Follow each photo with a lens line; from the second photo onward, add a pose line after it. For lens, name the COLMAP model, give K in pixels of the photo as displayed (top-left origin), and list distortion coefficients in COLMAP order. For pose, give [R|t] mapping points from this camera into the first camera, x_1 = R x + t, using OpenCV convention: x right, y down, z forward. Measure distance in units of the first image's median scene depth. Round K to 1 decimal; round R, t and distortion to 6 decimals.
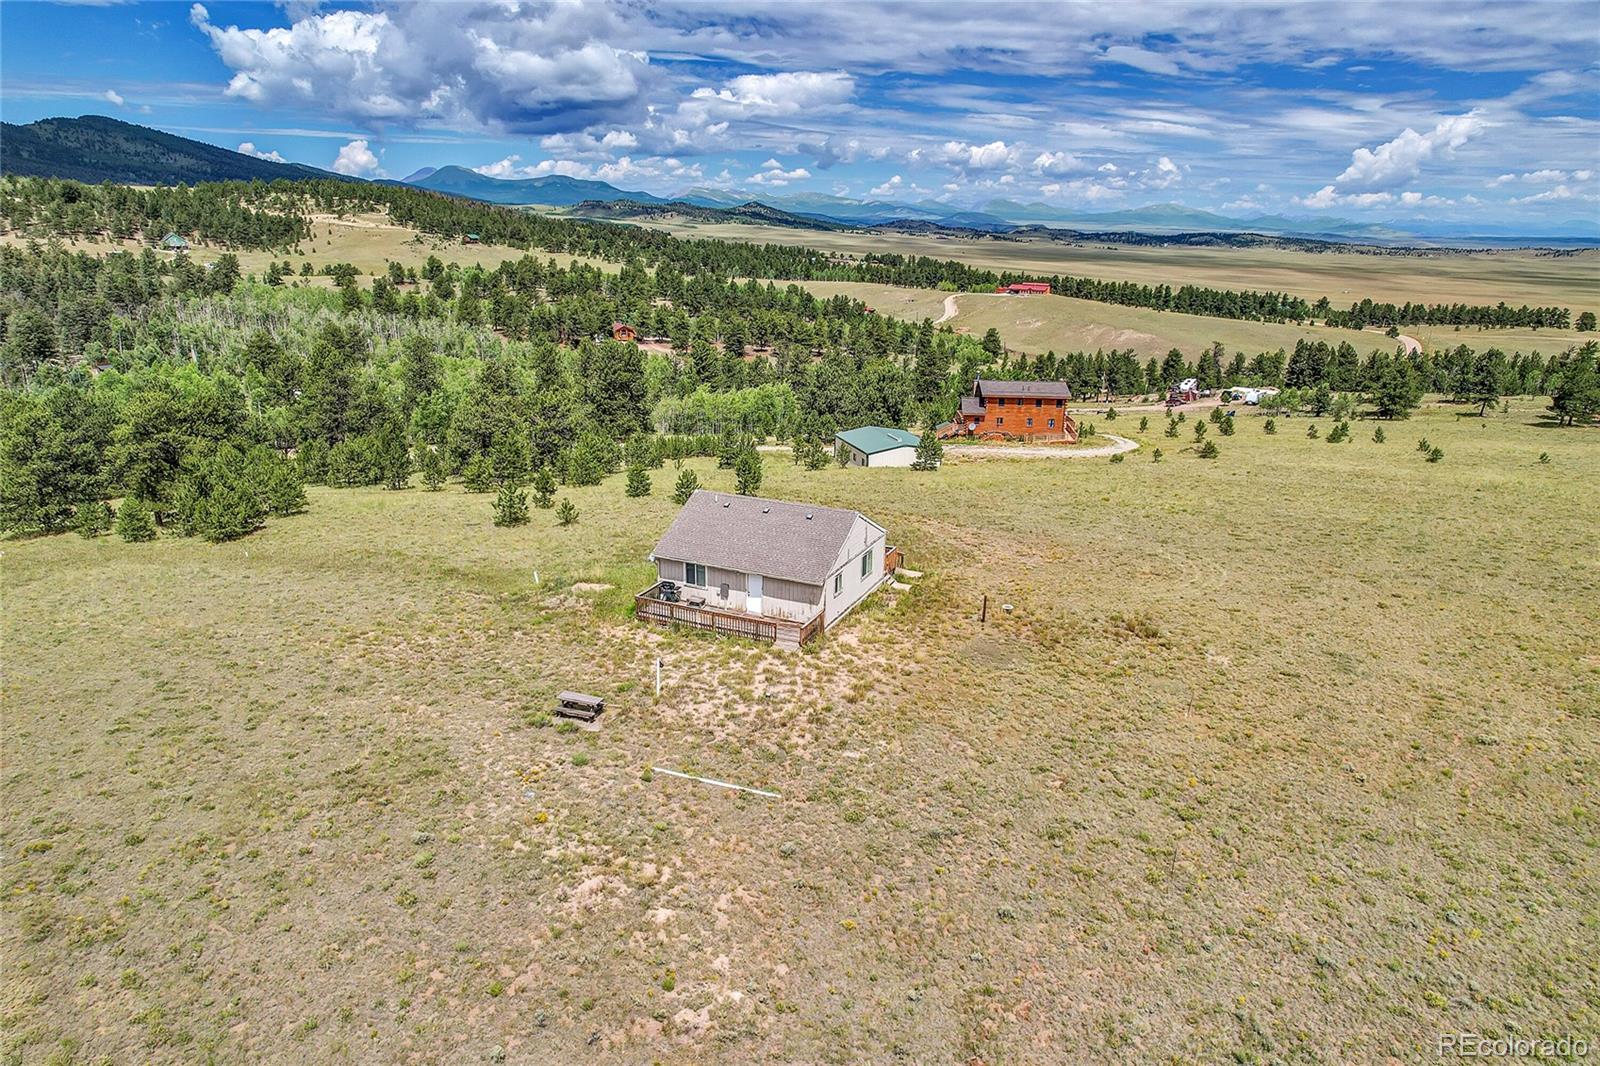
lens RADIAL K [[1024.4, 0, 803.7], [0, 1024.4, 538.7], [0, 0, 1]] dist [-0.070243, 0.066747]
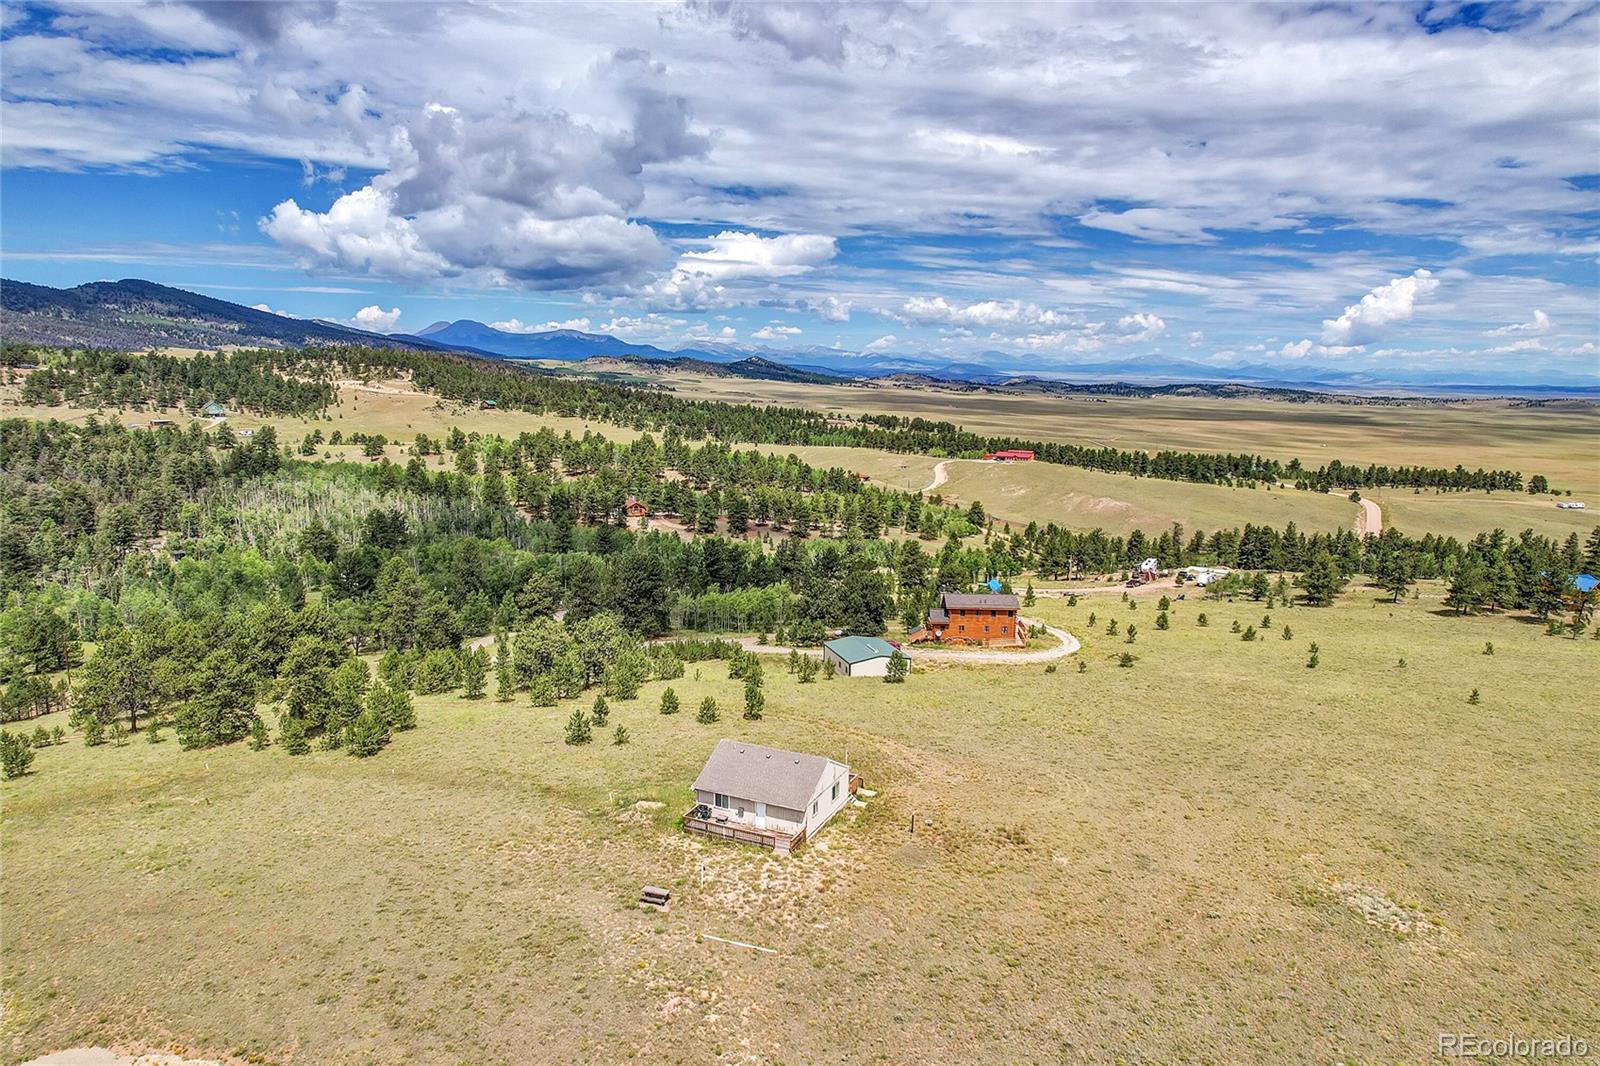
lens RADIAL K [[1024.4, 0, 804.1], [0, 1024.4, 536.2], [0, 0, 1]] dist [-0.070243, 0.066747]
pose [[0.999999, -0.001030, 0.000367, 0.003498], [0.001071, 0.989860, -0.142039, -0.029785], [-0.000217, 0.142039, 0.989861, -0.119022]]
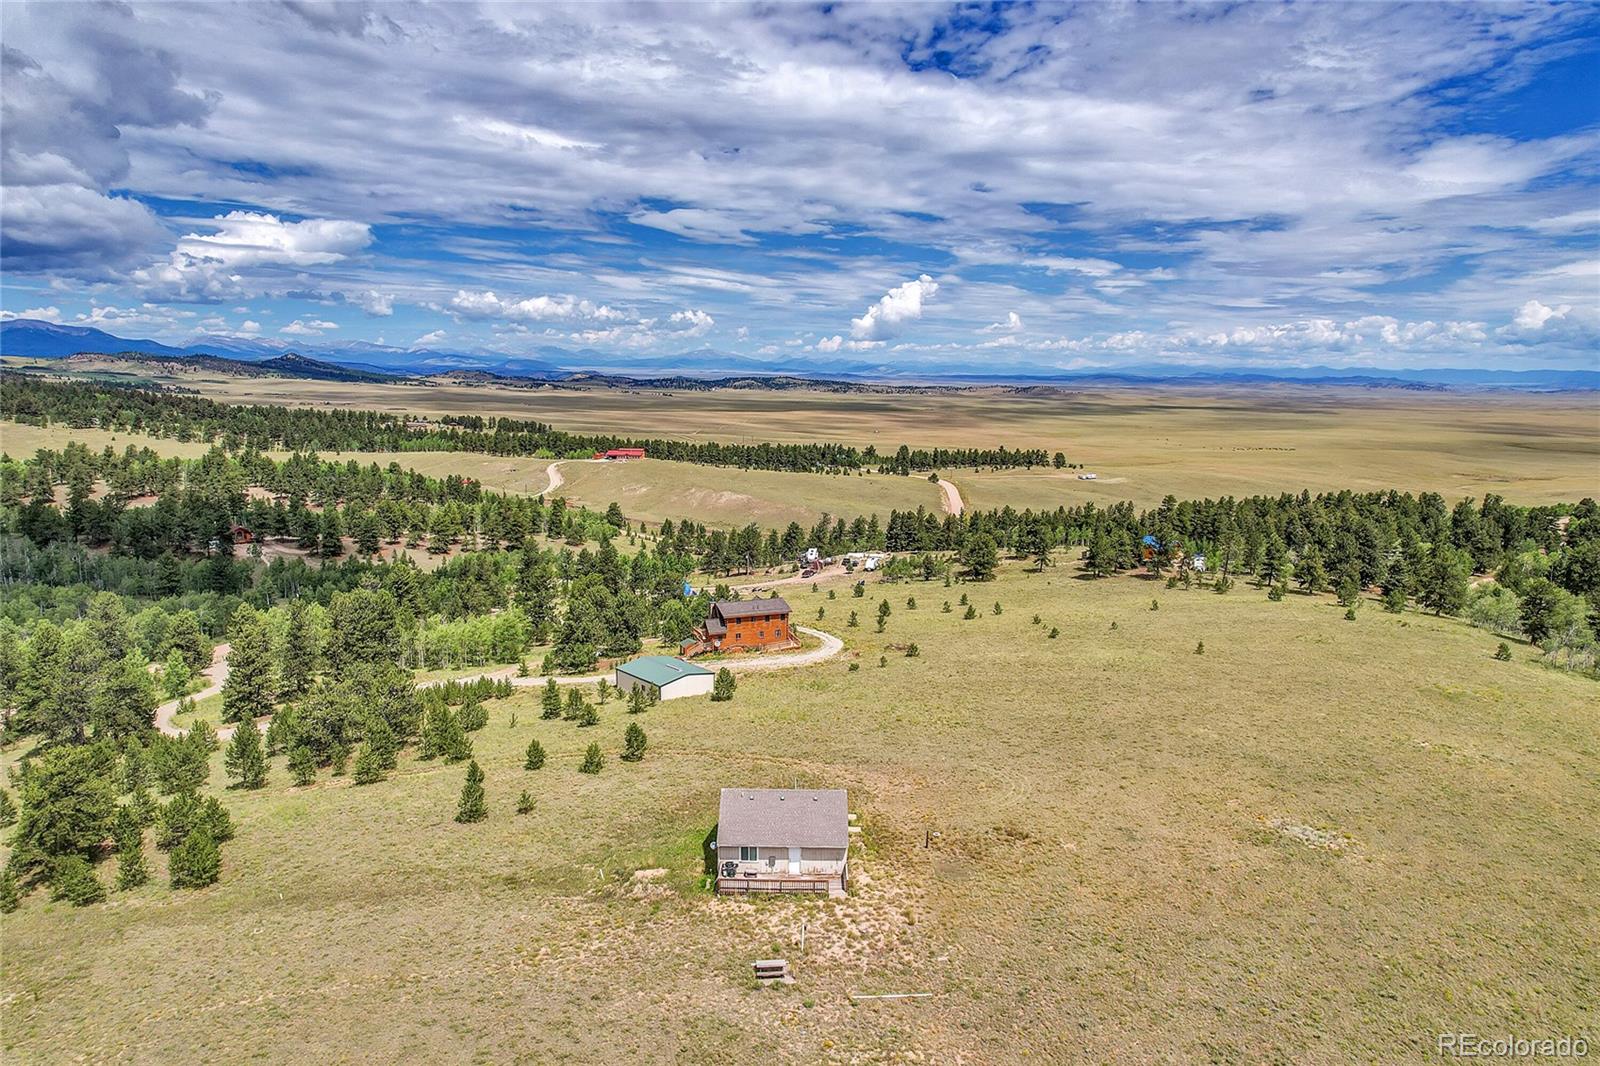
lens RADIAL K [[1024.4, 0, 804.6], [0, 1024.4, 533.6], [0, 0, 1]] dist [-0.070243, 0.066747]
pose [[0.911570, -0.071057, 0.404958, -0.125077], [0.126967, 0.985462, -0.112890, -0.050824], [-0.391049, 0.154323, 0.907340, -0.085219]]
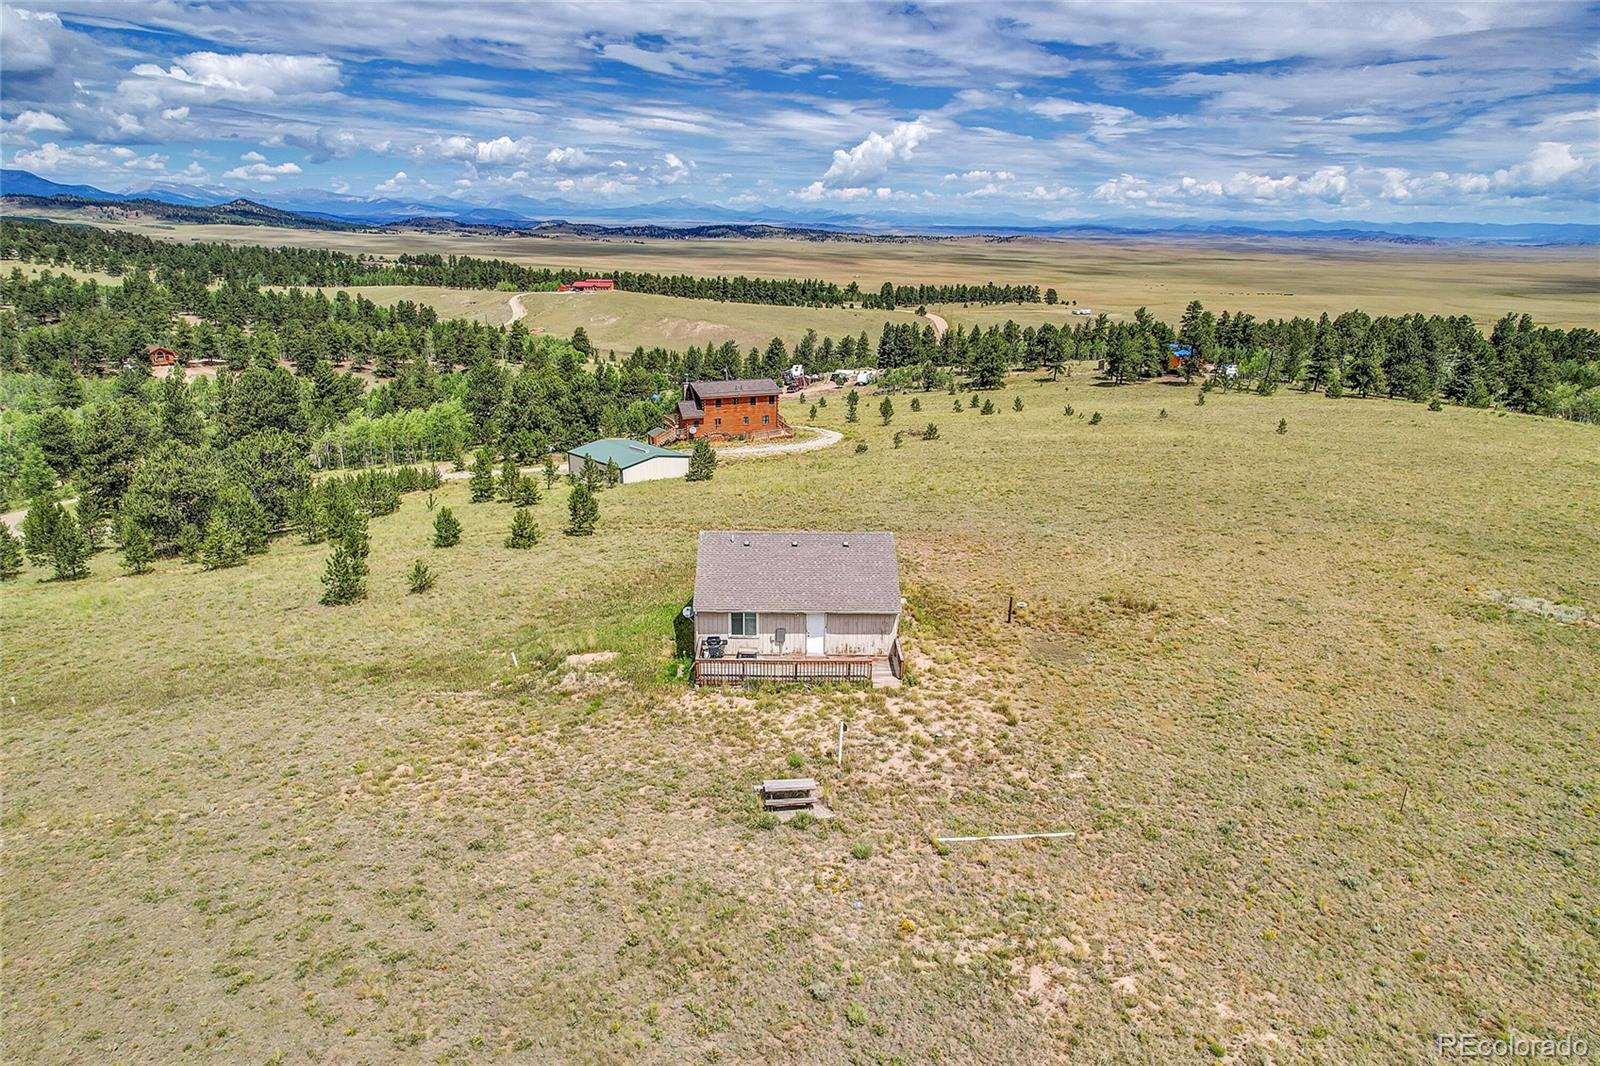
lens RADIAL K [[1024.4, 0, 803.9], [0, 1024.4, 535.6], [0, 0, 1]] dist [-0.070243, 0.066747]
pose [[0.902419, -0.131357, 0.410349, -0.090619], [0.130785, 0.990969, 0.029603, -0.013522], [-0.410531, 0.026953, 0.911448, 0.031331]]
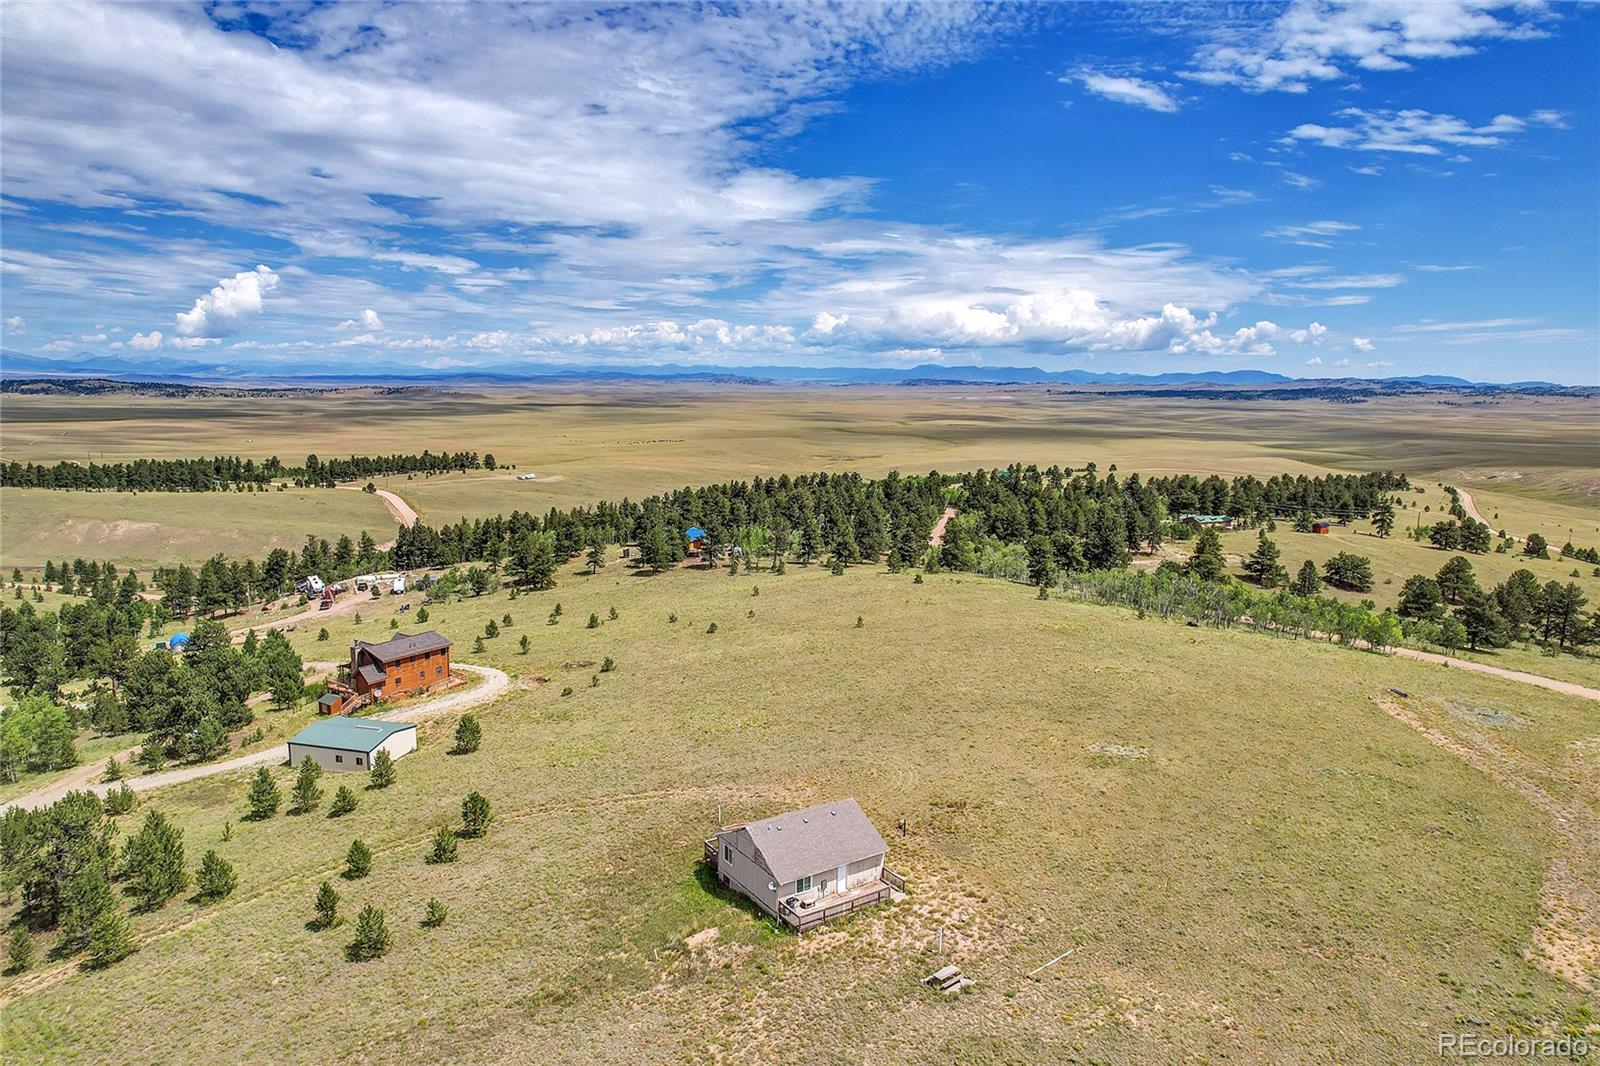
lens RADIAL K [[1024.4, 0, 805.9], [0, 1024.4, 537.0], [0, 0, 1]] dist [-0.070243, 0.066747]
pose [[0.522821, -0.142999, 0.840363, -0.255970], [0.253387, 0.967340, 0.006964, -0.091690], [-0.813913, 0.209296, 0.541979, 0.033712]]
